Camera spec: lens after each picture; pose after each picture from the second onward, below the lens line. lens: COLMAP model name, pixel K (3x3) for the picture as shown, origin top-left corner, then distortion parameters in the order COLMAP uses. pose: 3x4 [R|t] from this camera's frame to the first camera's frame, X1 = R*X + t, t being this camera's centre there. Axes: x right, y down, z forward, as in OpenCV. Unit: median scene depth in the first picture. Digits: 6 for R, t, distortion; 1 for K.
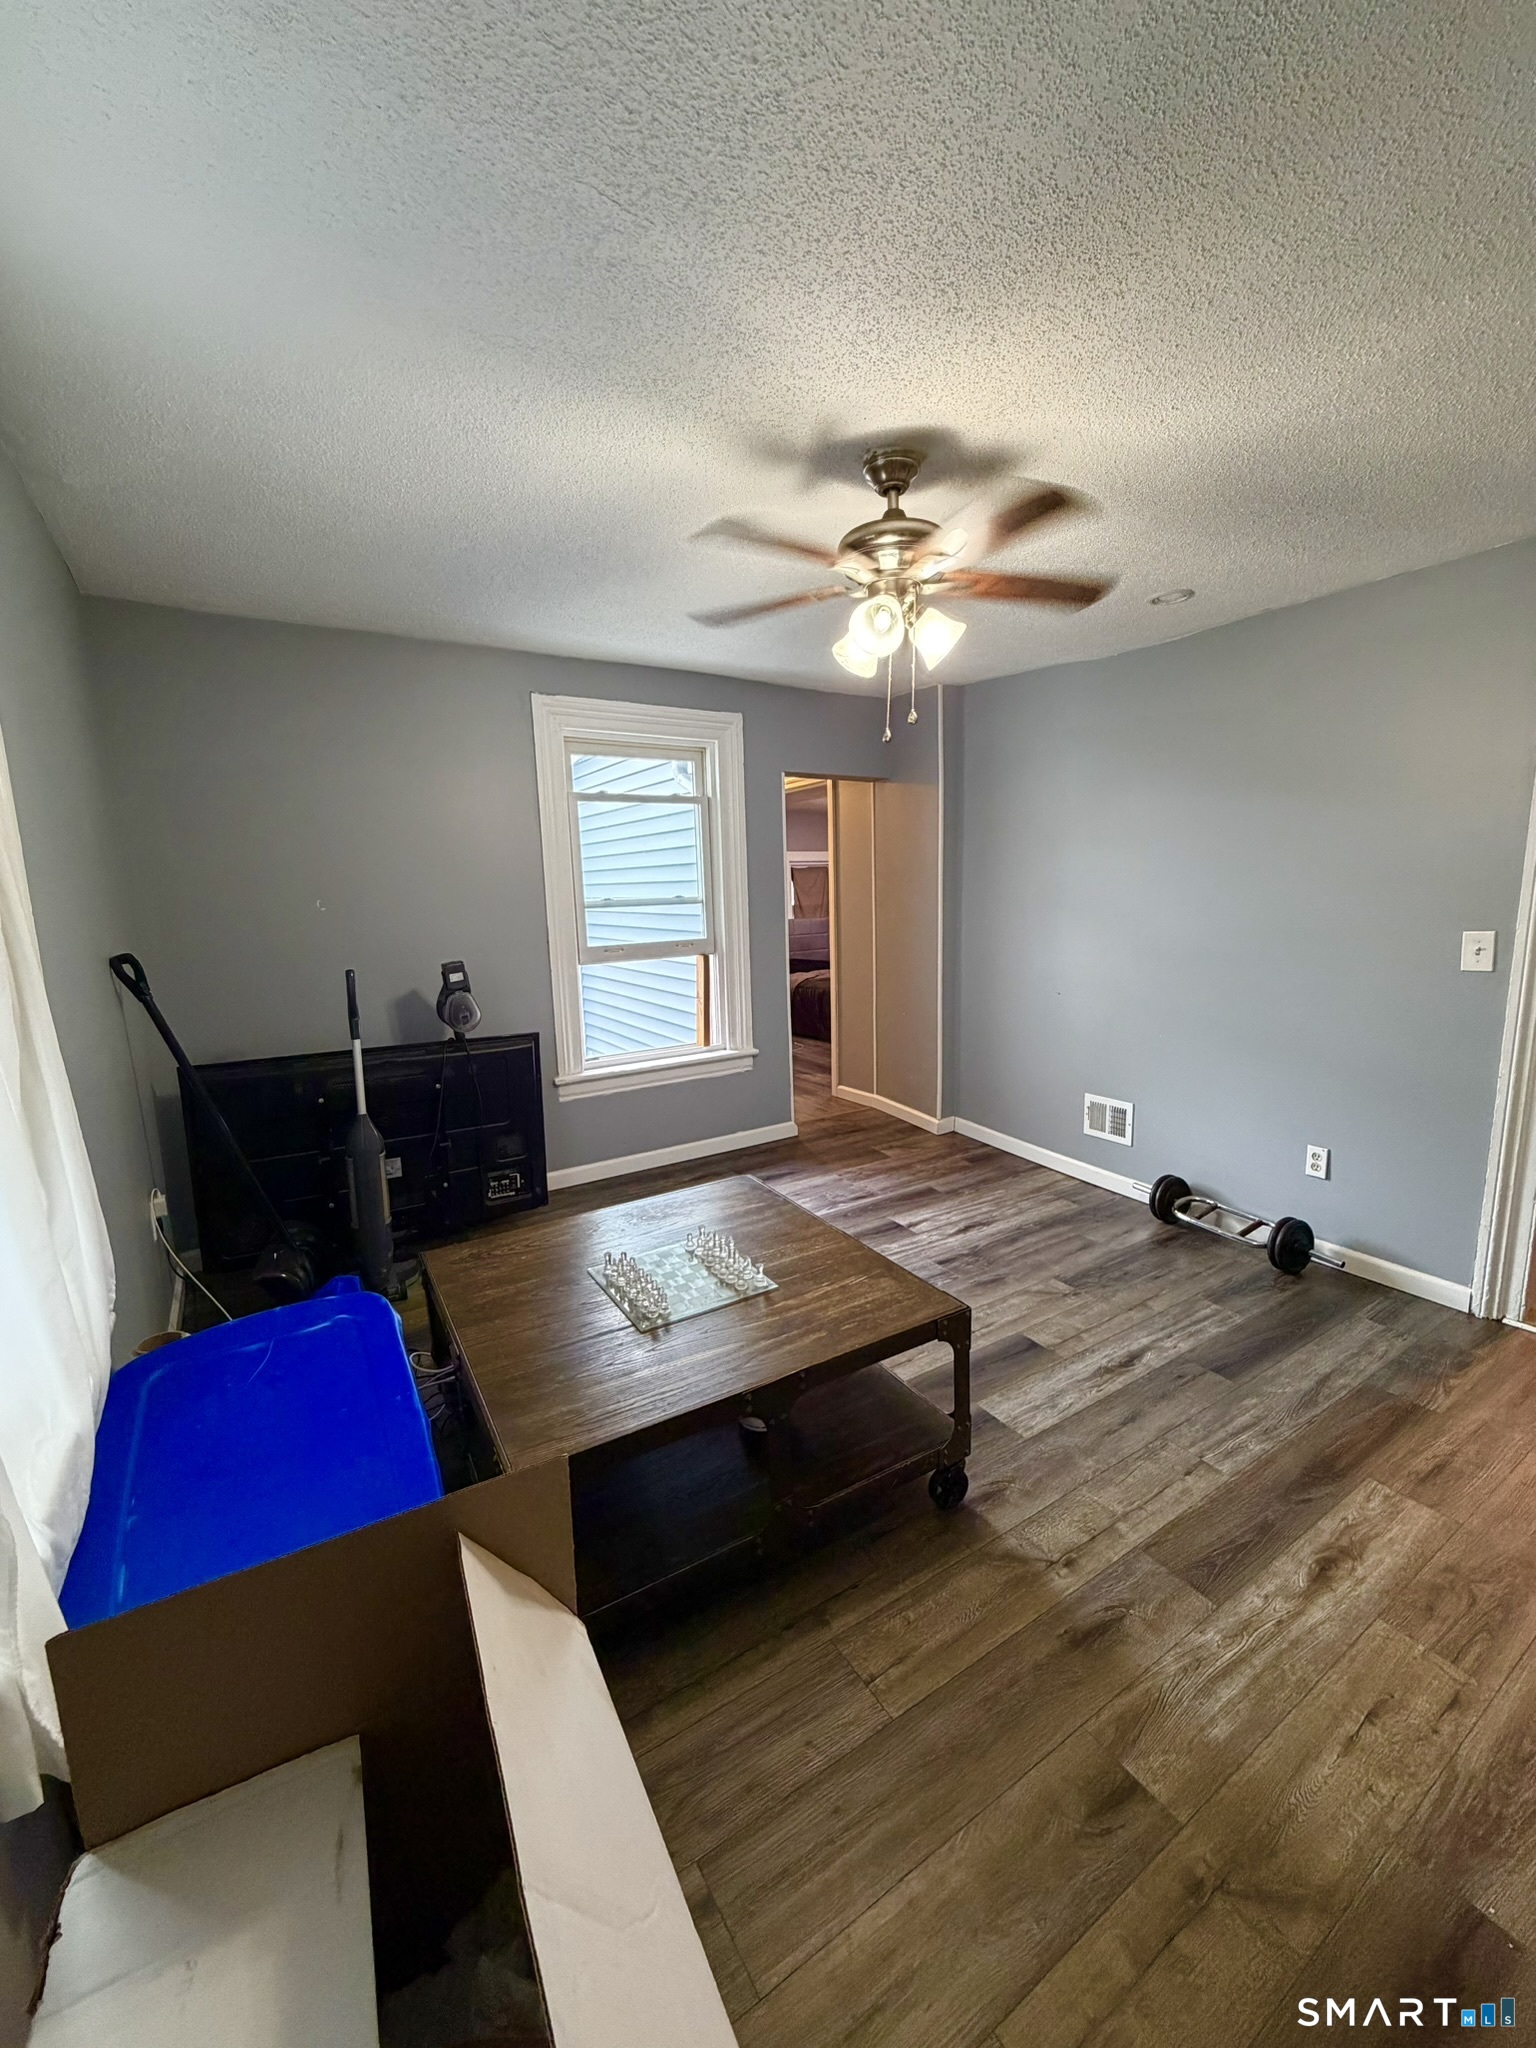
lens RADIAL K [[819.8, 0, 761.5], [0, 819.8, 1029.1], [0, 0, 1]] dist [0.001240, 0.000989]
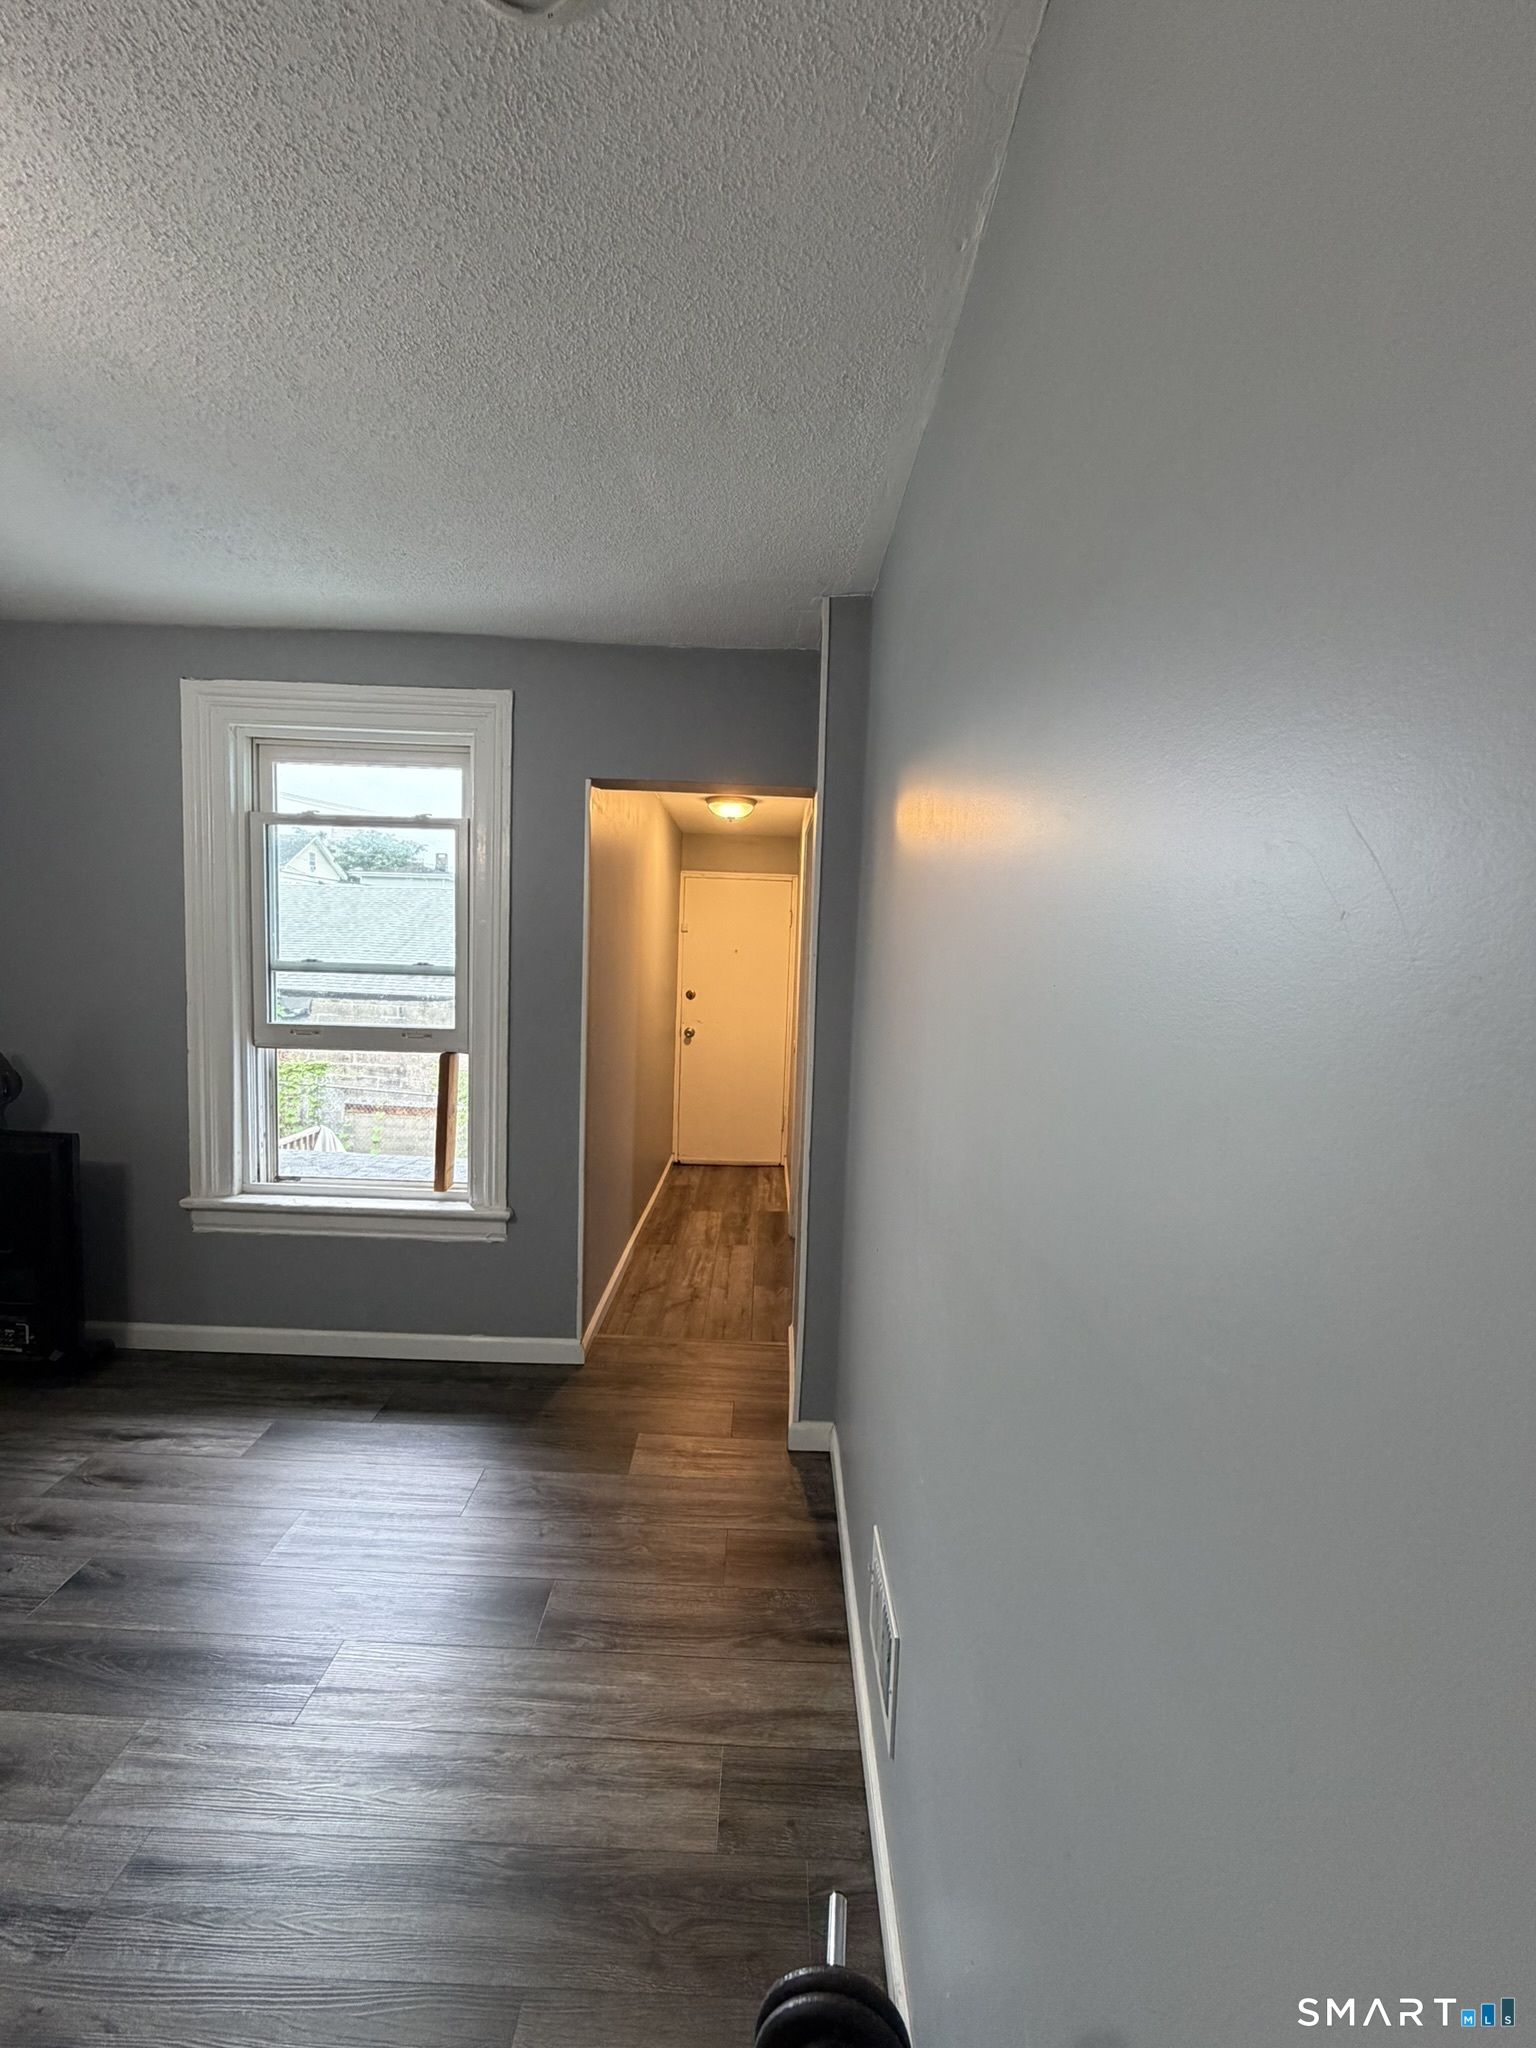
lens RADIAL K [[819.8, 0, 771.5], [0, 819.8, 1019.2], [0, 0, 1]] dist [0.001240, 0.000989]
pose [[0.841648, 0.101353, -0.530430, 0.504161], [-0.152637, 0.986826, -0.053634, -0.123638], [0.518006, 0.126104, 0.846030, 0.578795]]
